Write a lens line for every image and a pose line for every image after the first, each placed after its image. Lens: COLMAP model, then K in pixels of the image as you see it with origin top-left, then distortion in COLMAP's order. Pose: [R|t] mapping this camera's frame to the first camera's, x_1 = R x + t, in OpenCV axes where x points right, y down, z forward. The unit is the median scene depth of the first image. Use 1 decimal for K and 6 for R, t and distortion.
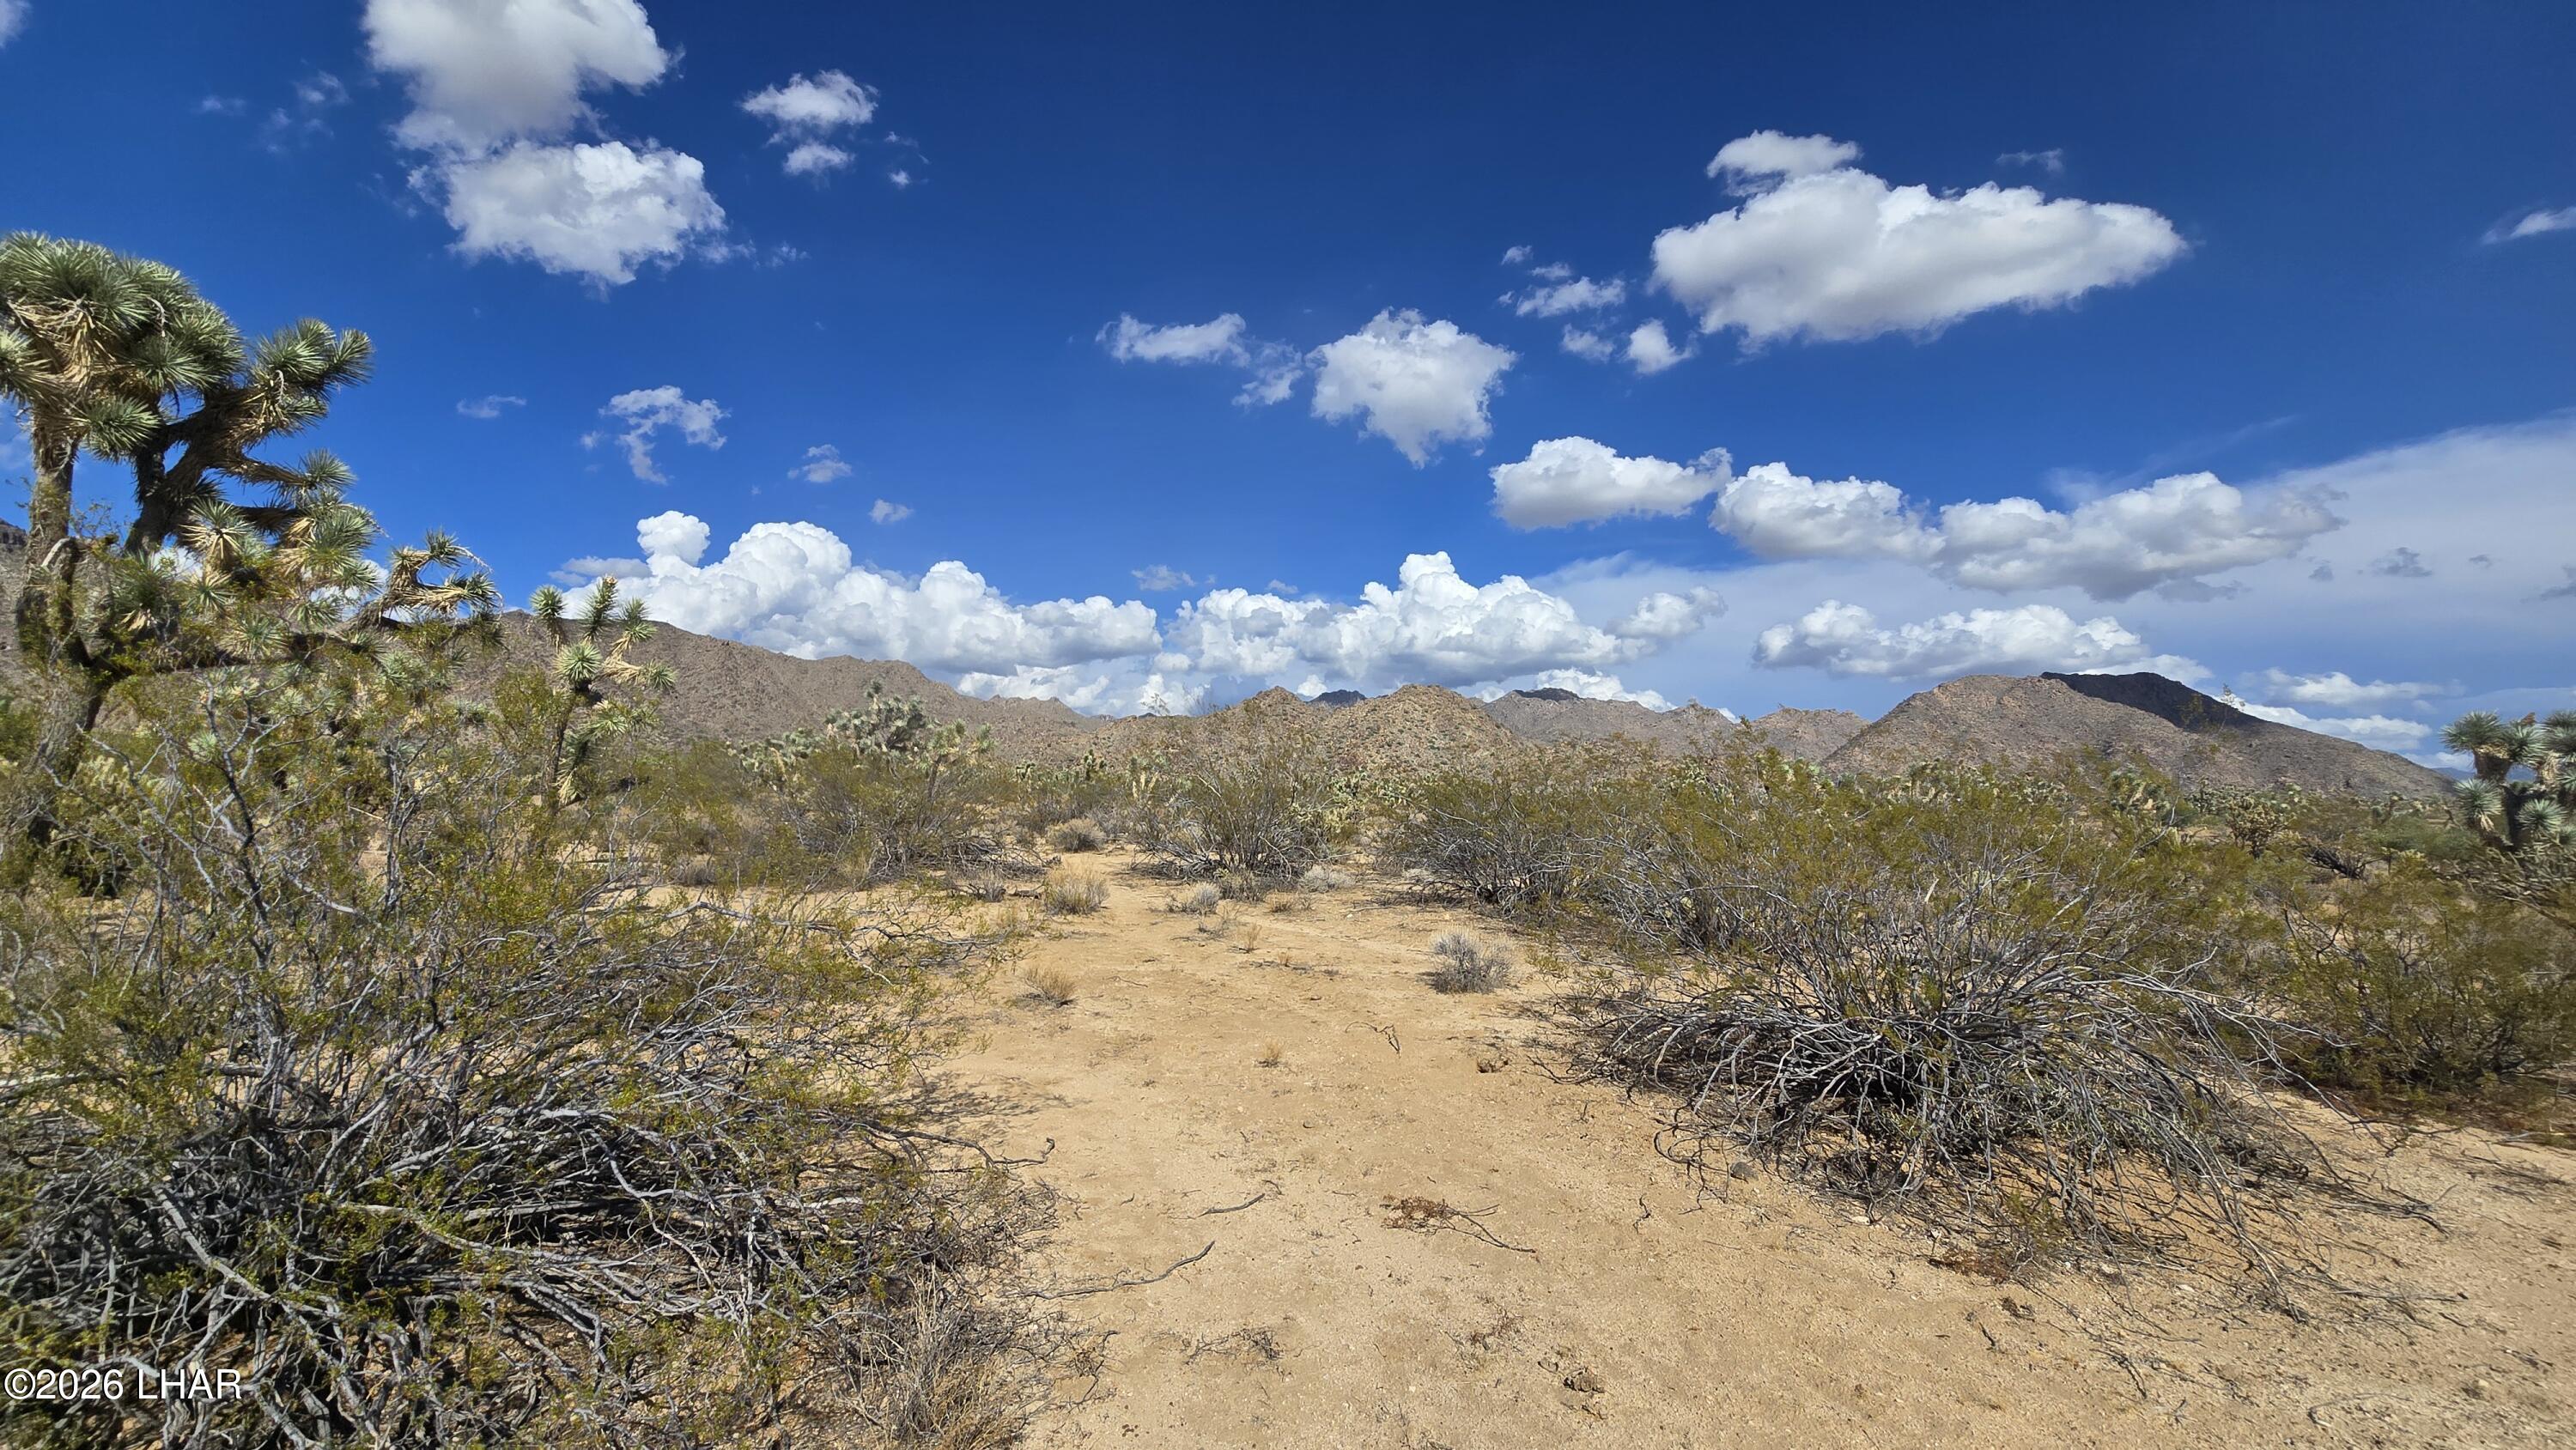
lens RADIAL K [[1051.1, 0, 1285.0], [0, 1051.1, 719.1], [0, 0, 1]] dist [-0.017081, 0.004157]
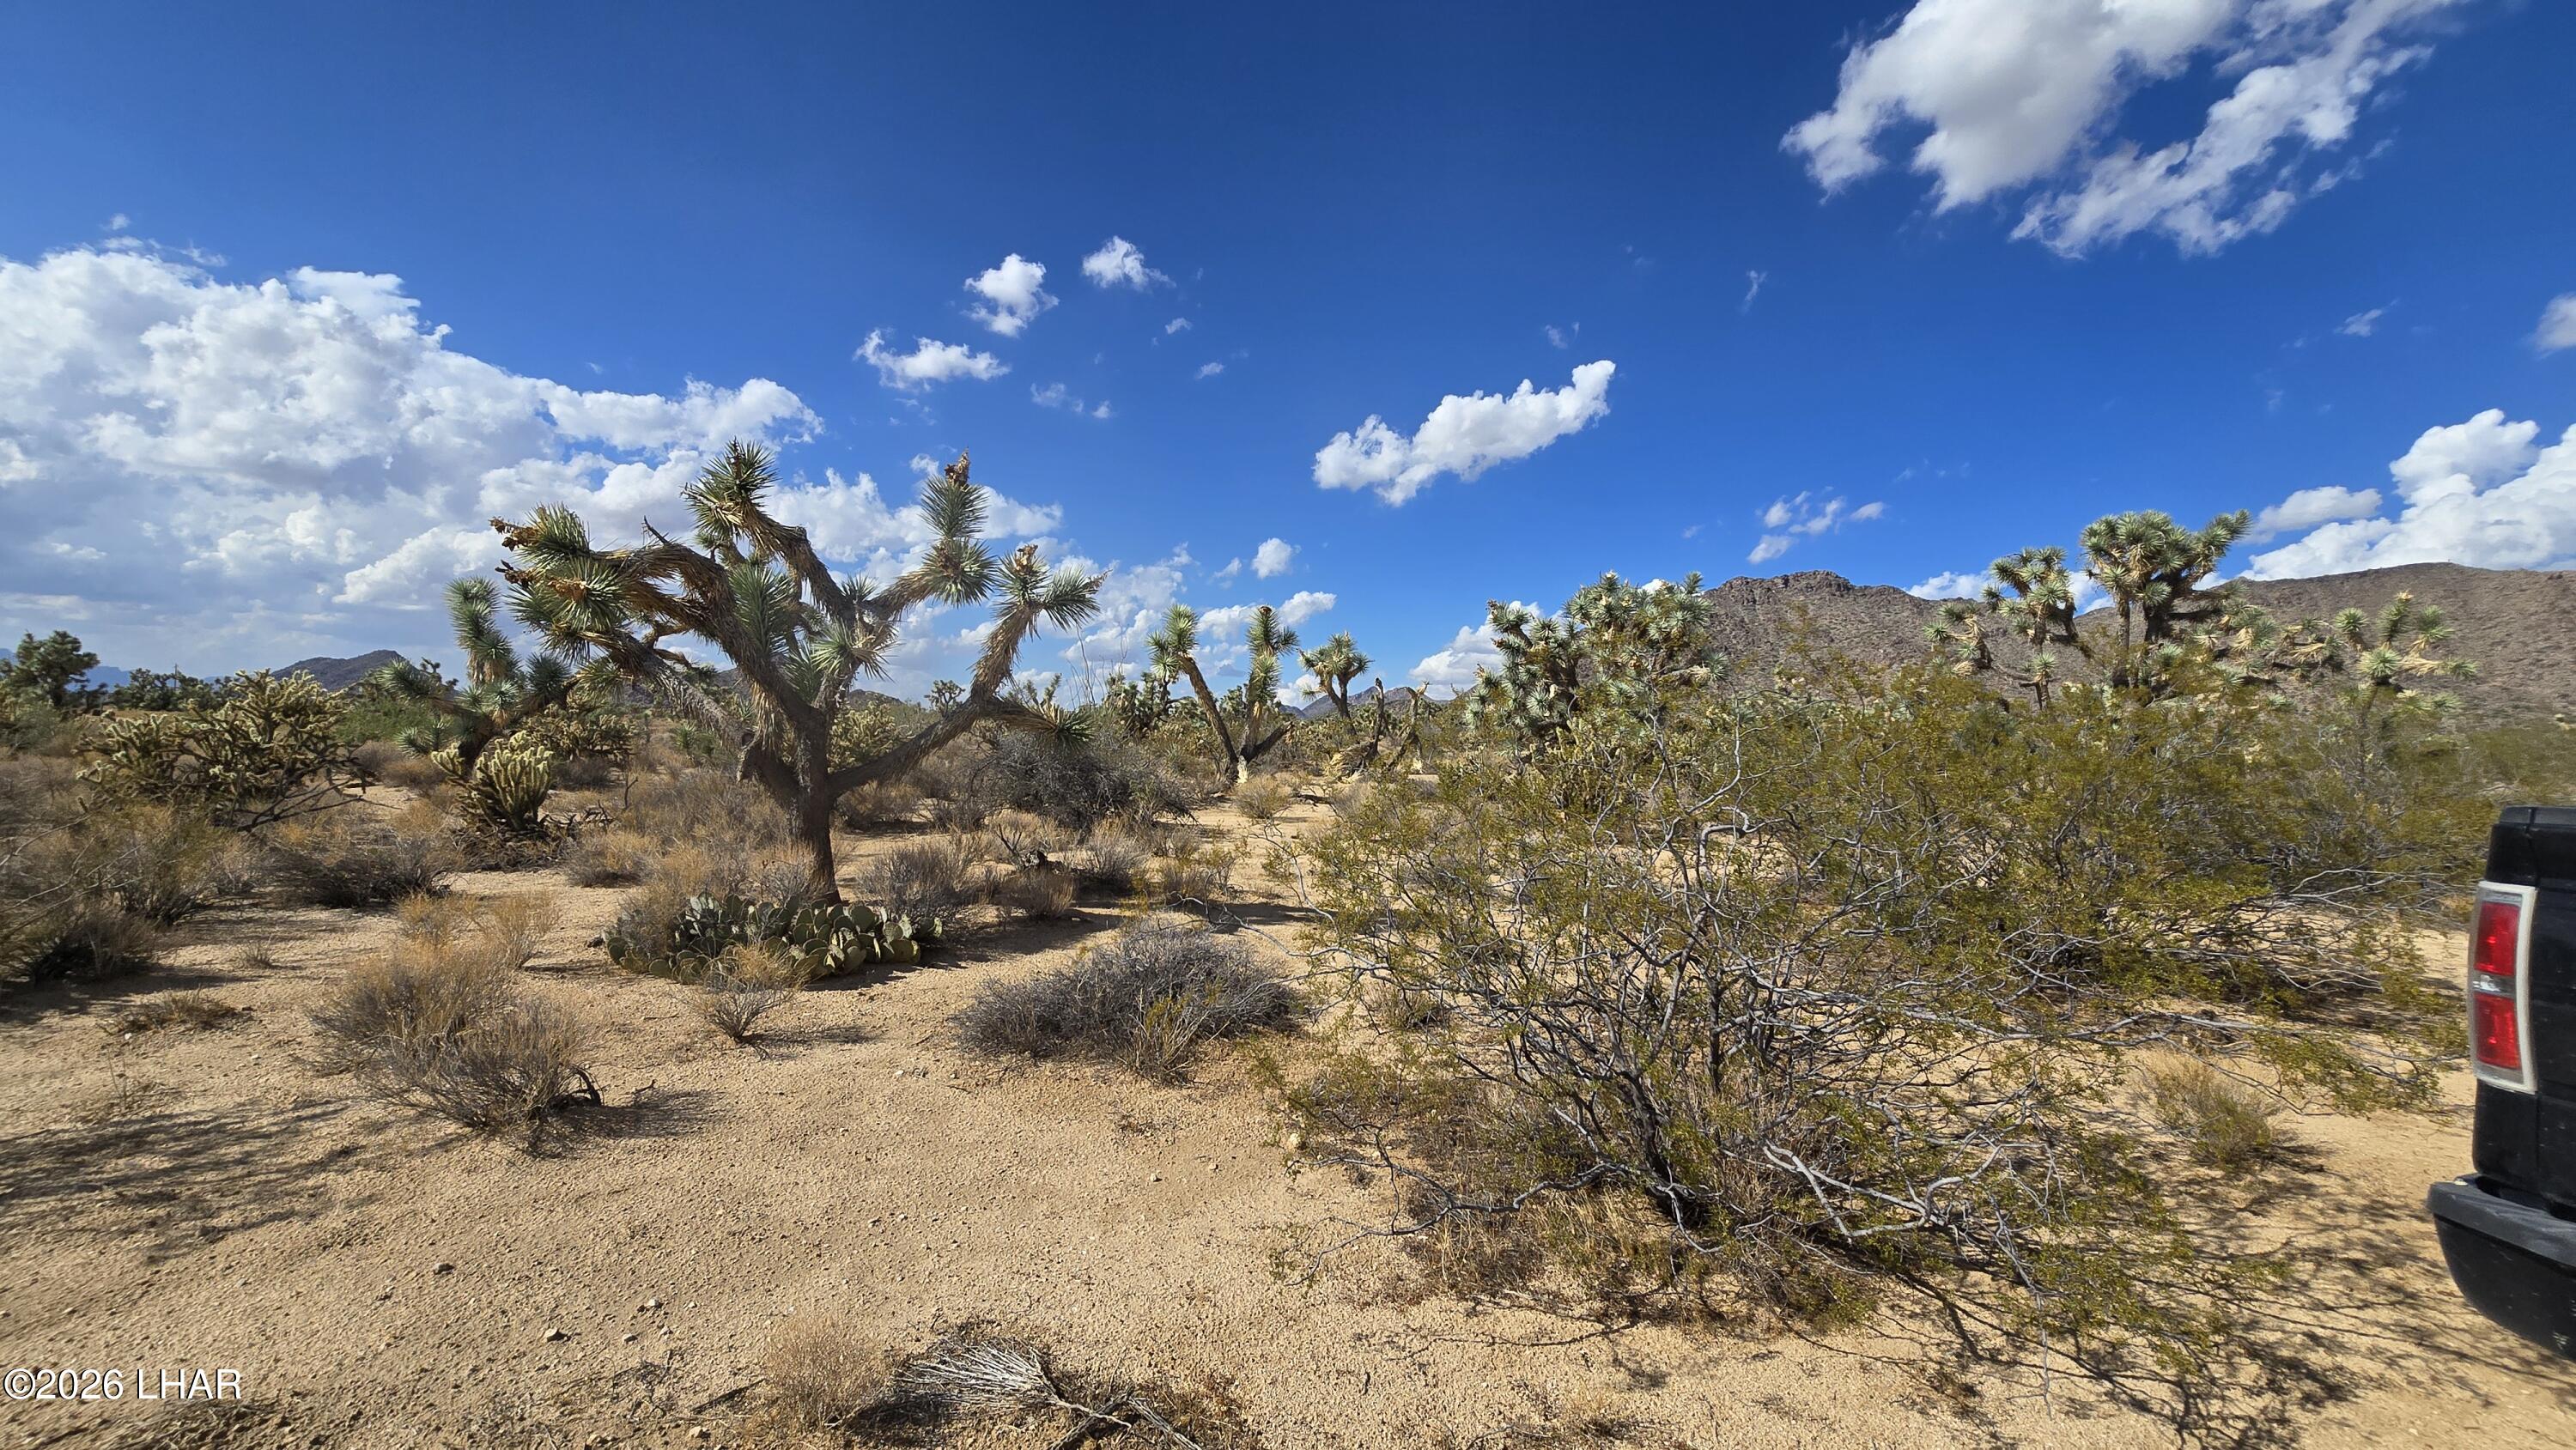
lens RADIAL K [[1051.1, 0, 1288.9], [0, 1051.1, 727.1], [0, 0, 1]] dist [-0.017081, 0.004157]
pose [[0.194399, -0.021343, -0.980690, 0.333607], [0.052903, 0.998536, -0.011245, -0.031221], [0.979495, -0.049696, 0.195244, -0.601366]]
